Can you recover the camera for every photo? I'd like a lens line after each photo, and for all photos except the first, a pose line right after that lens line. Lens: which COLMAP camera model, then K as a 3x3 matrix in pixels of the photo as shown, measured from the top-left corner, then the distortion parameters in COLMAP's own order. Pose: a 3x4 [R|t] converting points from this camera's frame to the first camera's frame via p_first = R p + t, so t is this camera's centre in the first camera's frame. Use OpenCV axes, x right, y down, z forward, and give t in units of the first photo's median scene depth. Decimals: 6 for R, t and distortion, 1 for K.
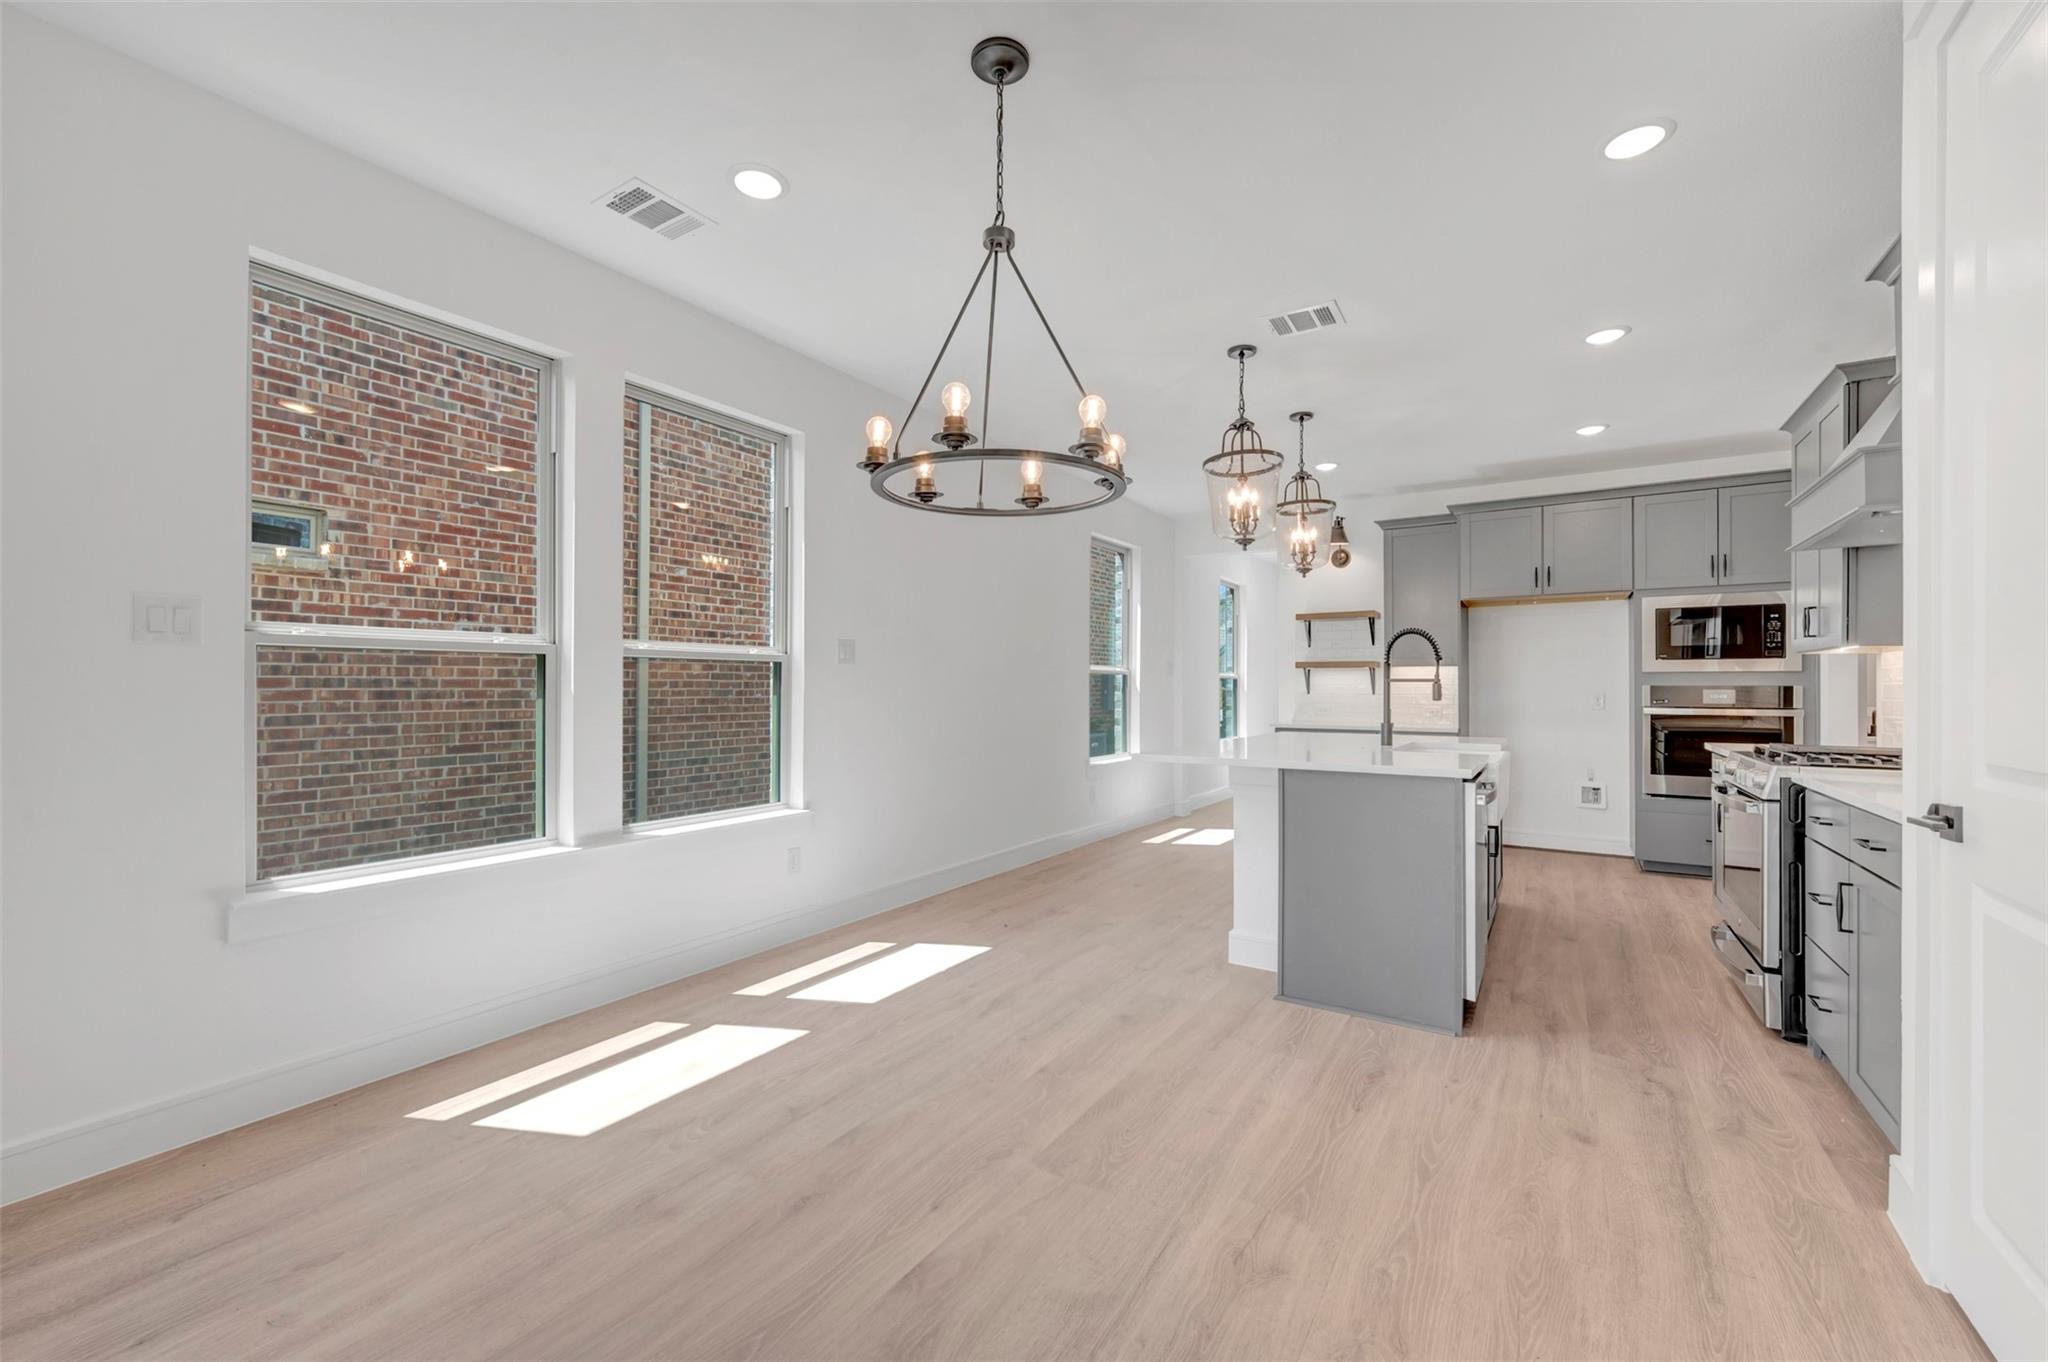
lens RADIAL K [[818.3, 0, 1027.1], [0, 818.3, 681.1], [0, 0, 1]] dist [0.001425, 0.000099]
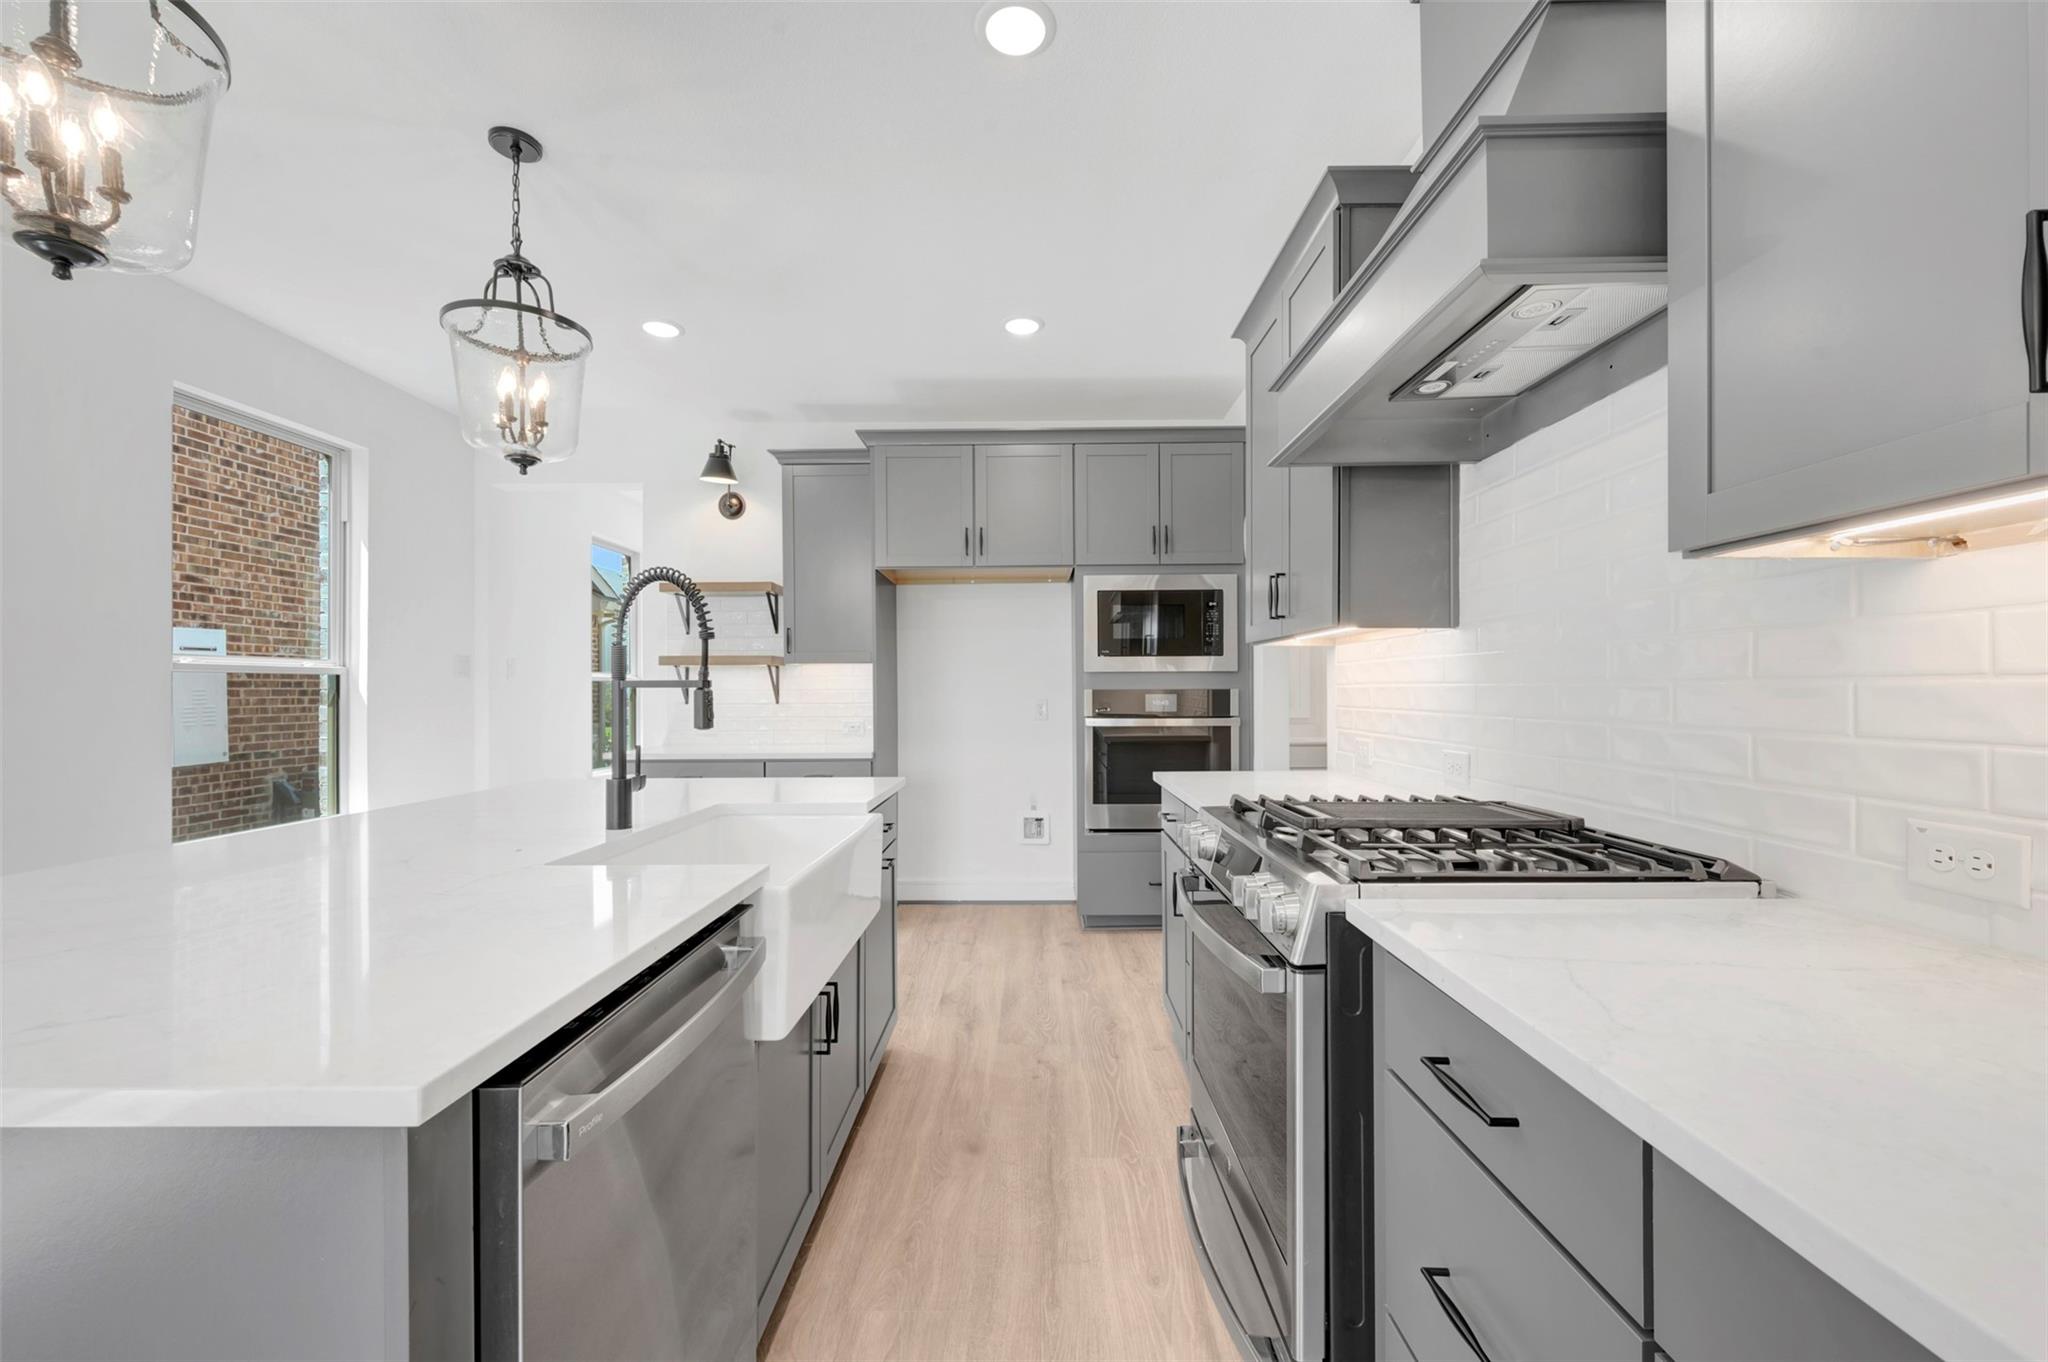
lens RADIAL K [[818.3, 0, 1023.0], [0, 818.3, 685.8], [0, 0, 1]] dist [0.001425, 0.000099]
pose [[0.847121, -0.004395, 0.531382, 0.293574], [0.003358, 0.999990, 0.002917, -0.000514], [-0.531390, -0.000687, 0.847127, 0.378196]]
